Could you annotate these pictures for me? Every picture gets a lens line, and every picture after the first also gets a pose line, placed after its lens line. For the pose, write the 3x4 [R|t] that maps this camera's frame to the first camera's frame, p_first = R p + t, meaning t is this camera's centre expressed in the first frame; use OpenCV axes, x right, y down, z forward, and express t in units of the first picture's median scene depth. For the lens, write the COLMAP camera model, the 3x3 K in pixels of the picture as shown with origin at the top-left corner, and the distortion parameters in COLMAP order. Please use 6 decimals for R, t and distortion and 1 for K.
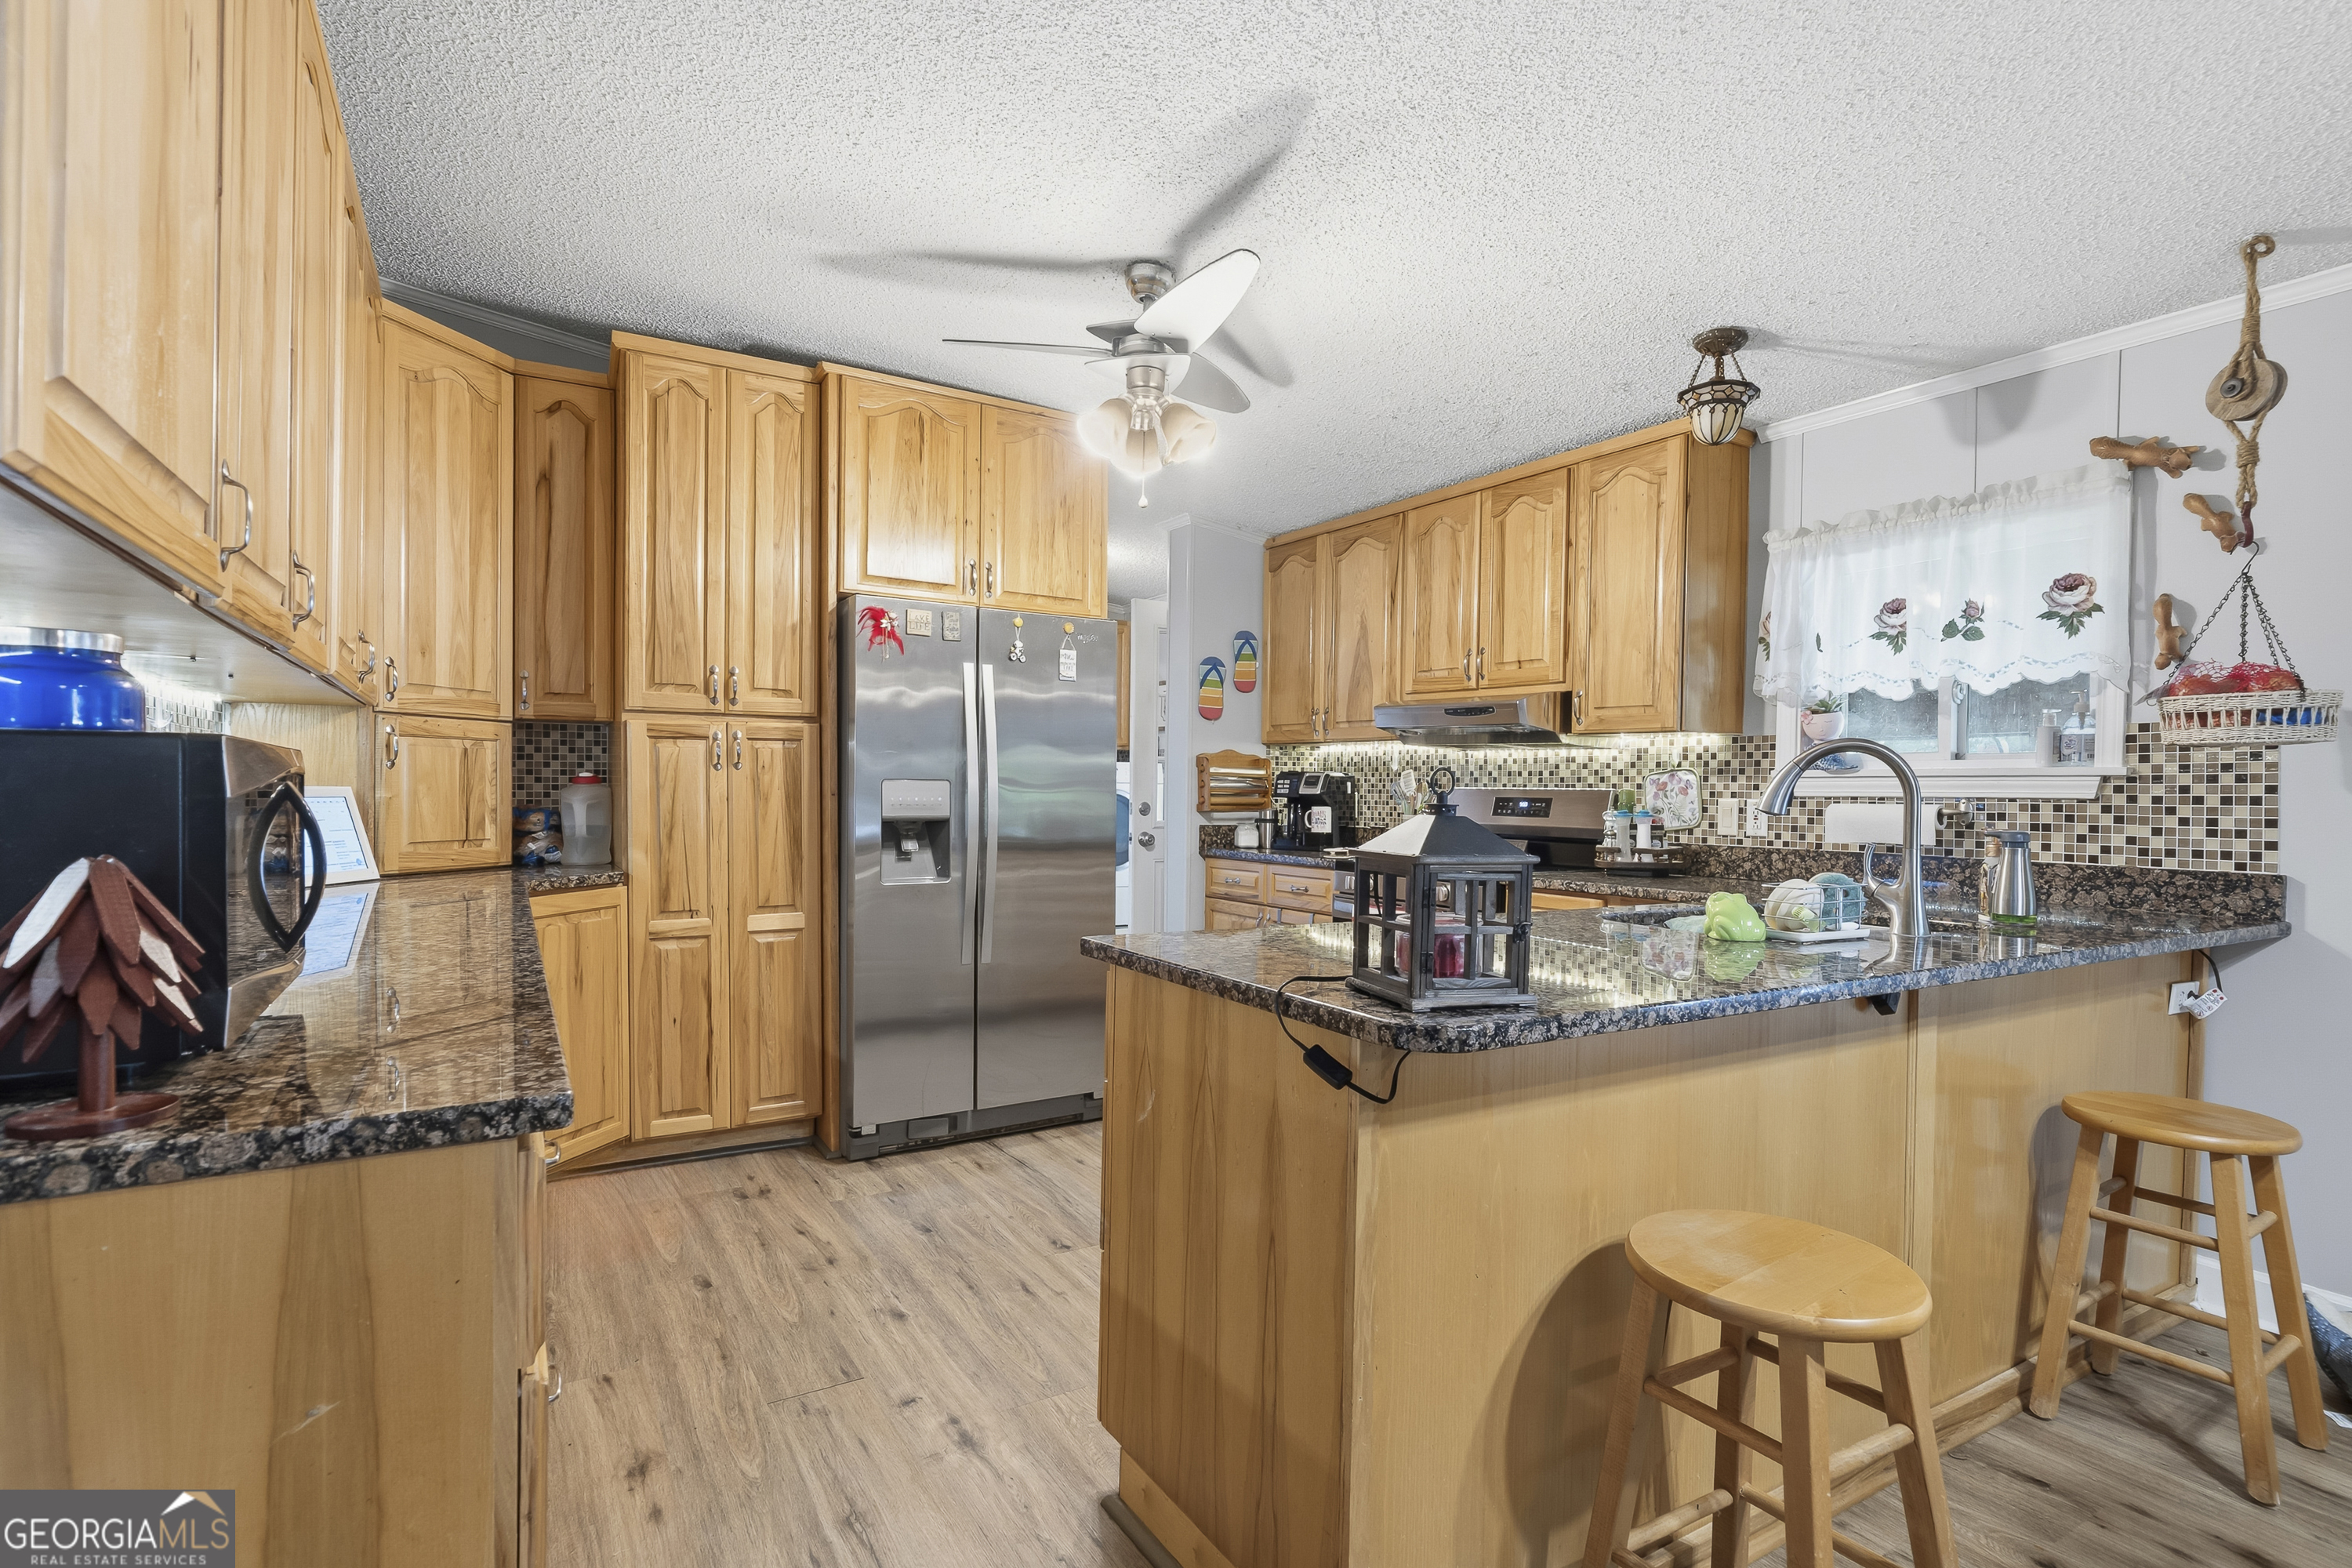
lens RADIAL K [[1124.1, 0, 1168.9], [0, 1124.1, 810.2], [0, 0, 1]] dist [0.000292, -0.000042]
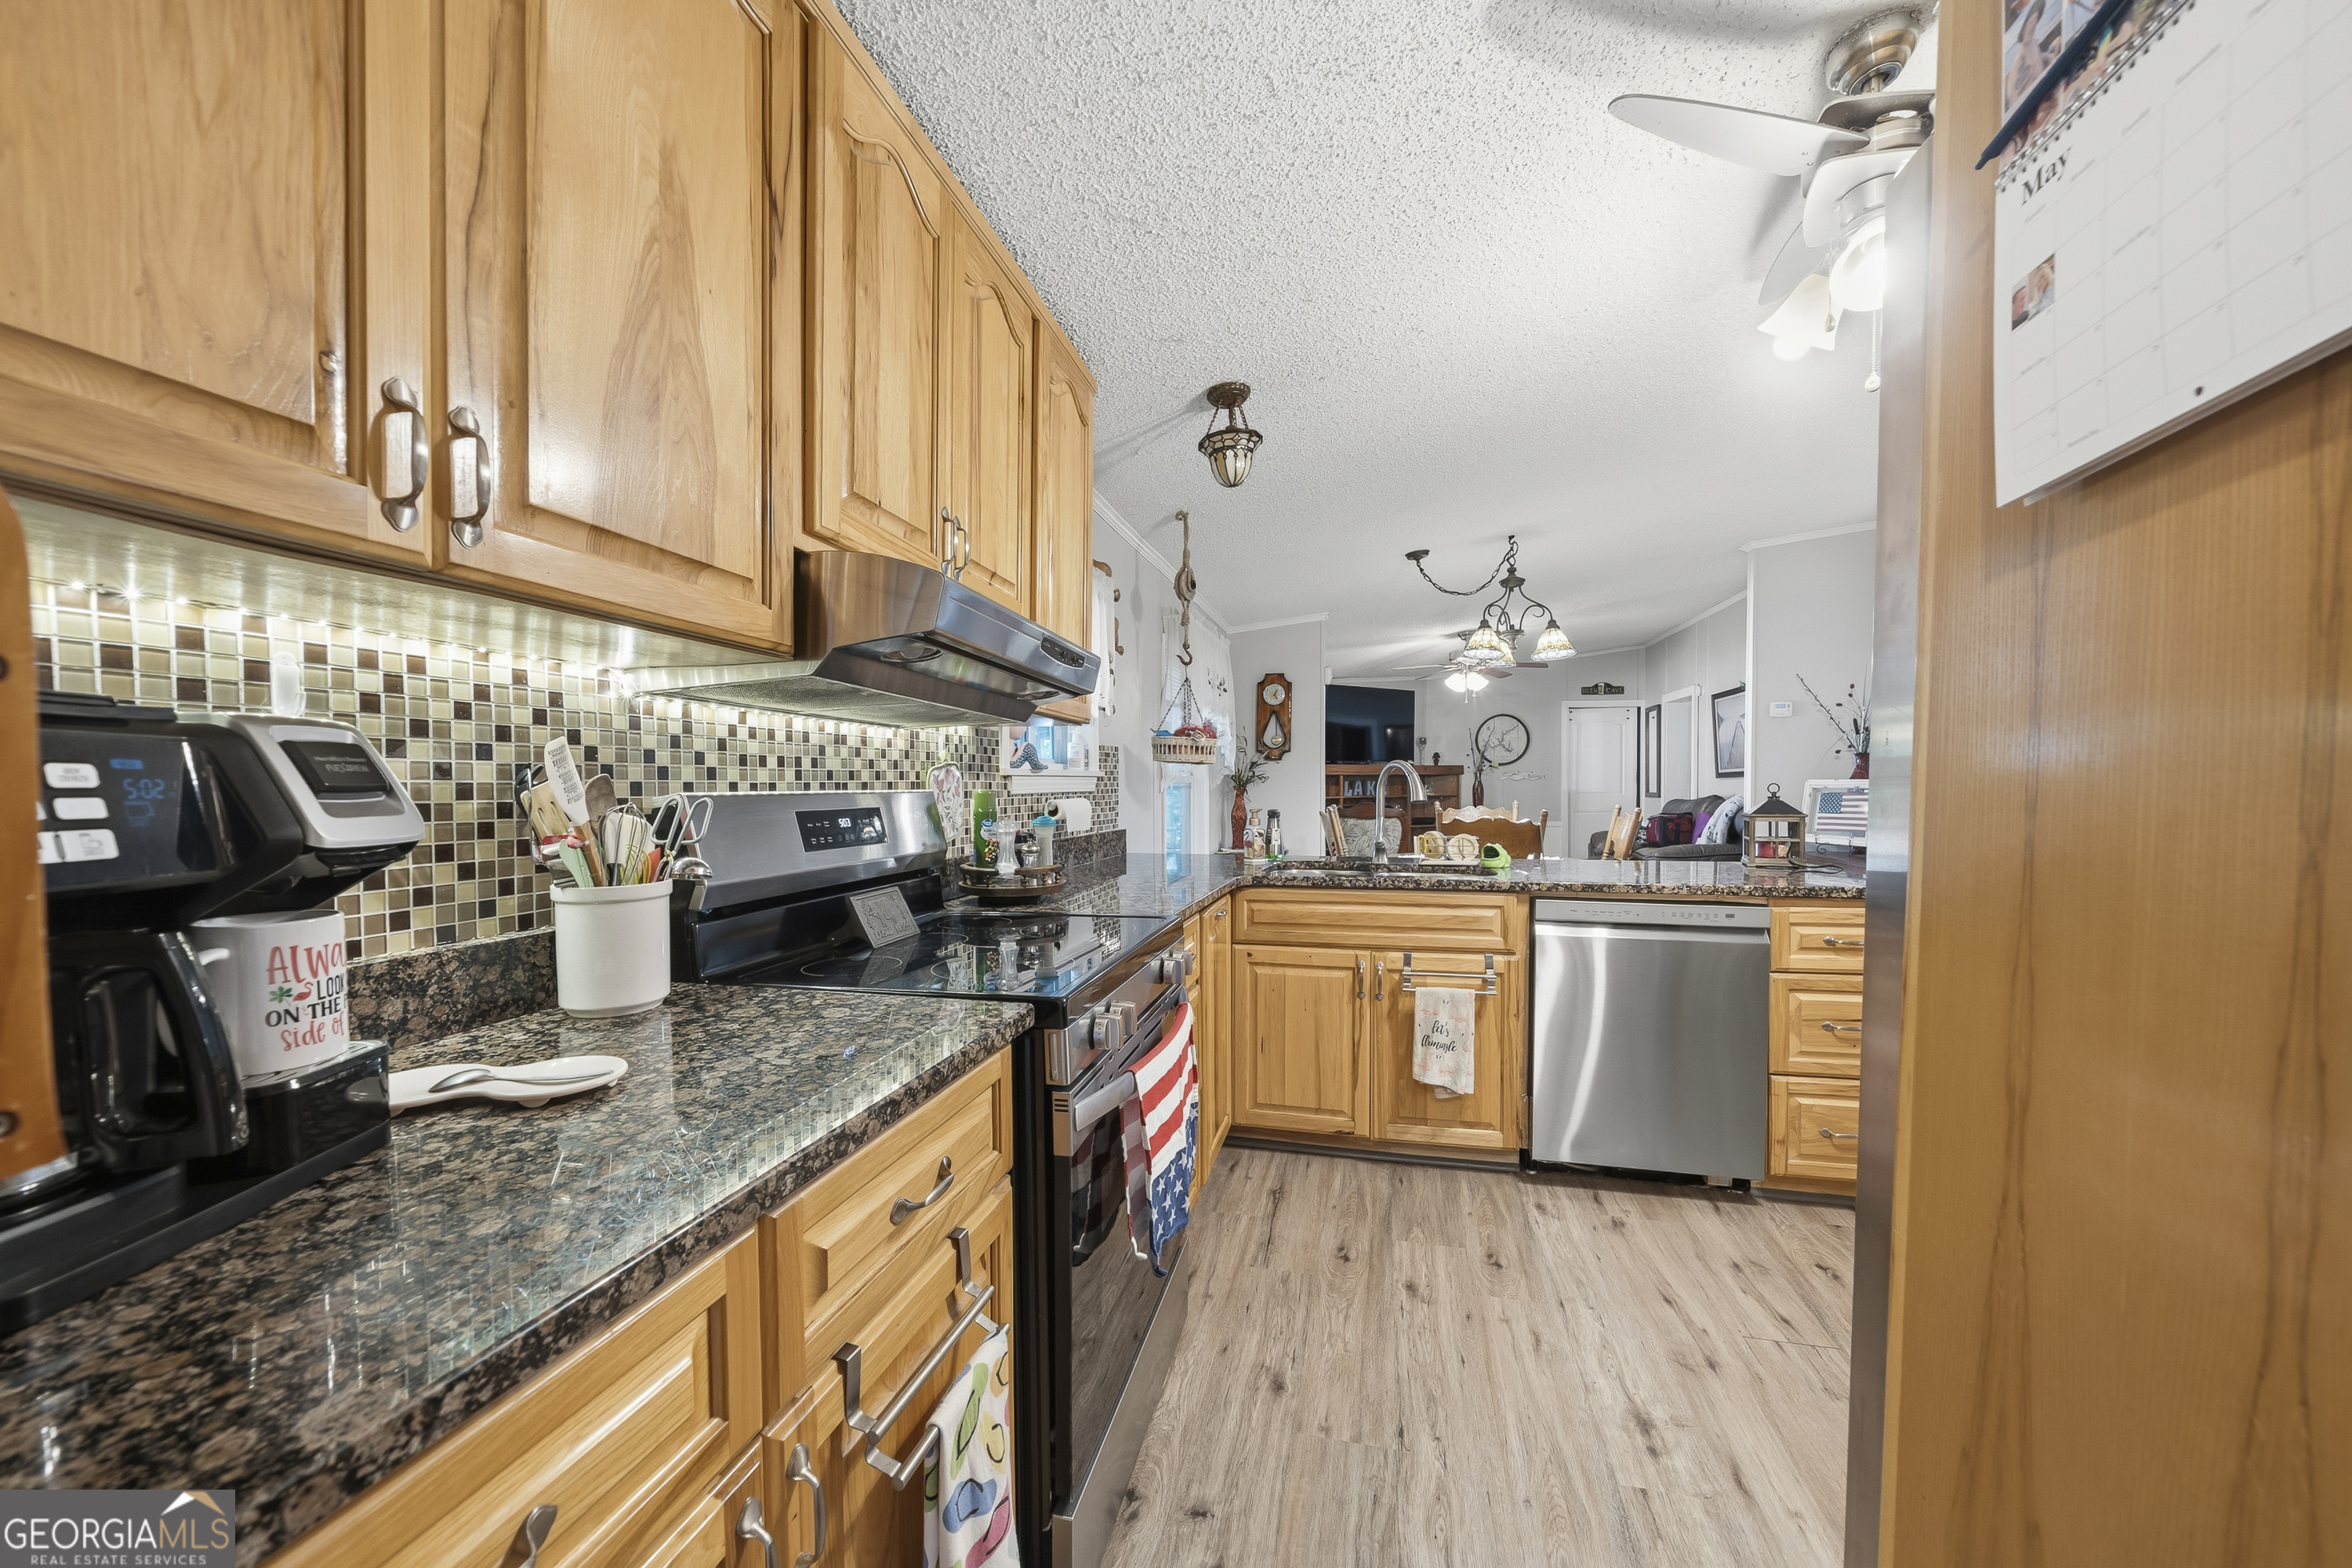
lens RADIAL K [[870.7, 0, 1173.5], [0, 870.7, 810.4], [0, 0, 1]] dist [-0.000706, -0.000019]
pose [[-0.713129, -0.032489, 0.700280, -0.083994], [0.006208, 0.998594, 0.052651, -0.037042], [-0.701006, 0.041894, -0.711924, 1.411423]]
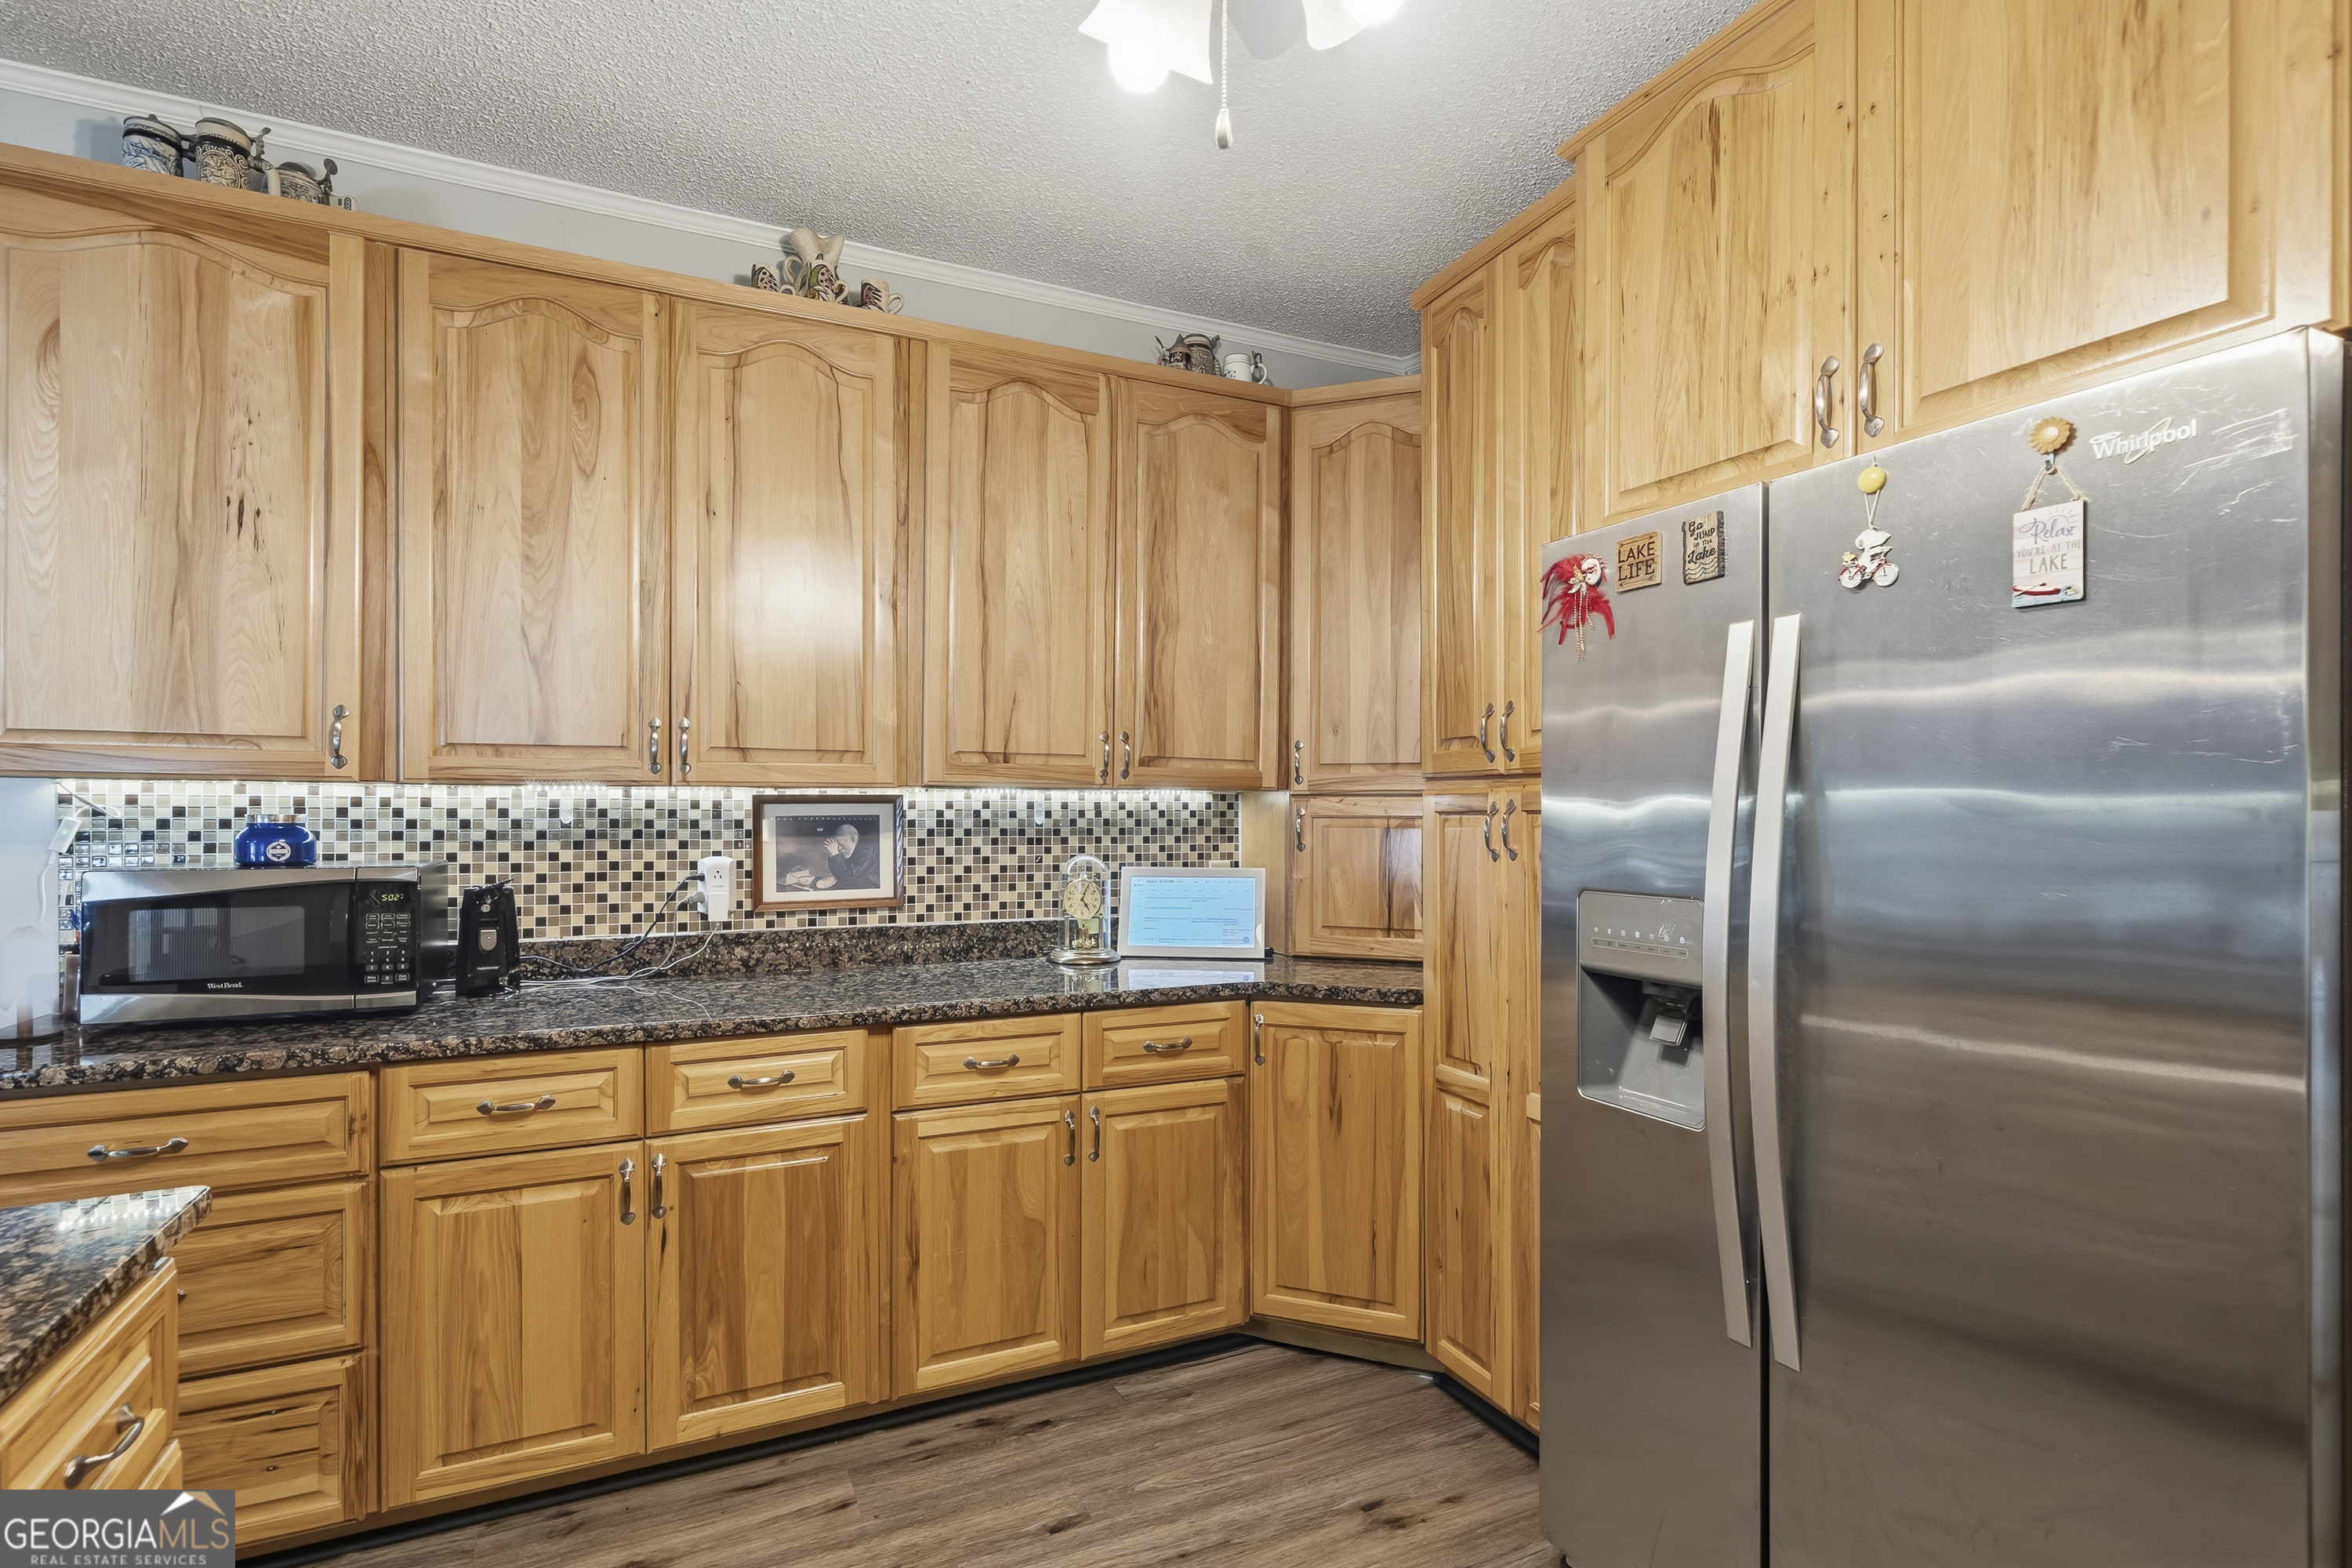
lens RADIAL K [[1092.9, 0, 1169.1], [0, 1092.9, 814.5], [0, 0, 1]] dist [-0.000884, -0.000051]
pose [[-0.099493, -0.006580, -0.995017, 0.254103], [-0.020308, 0.999783, -0.004581, -0.054634], [0.994831, 0.019751, -0.099605, 0.850999]]
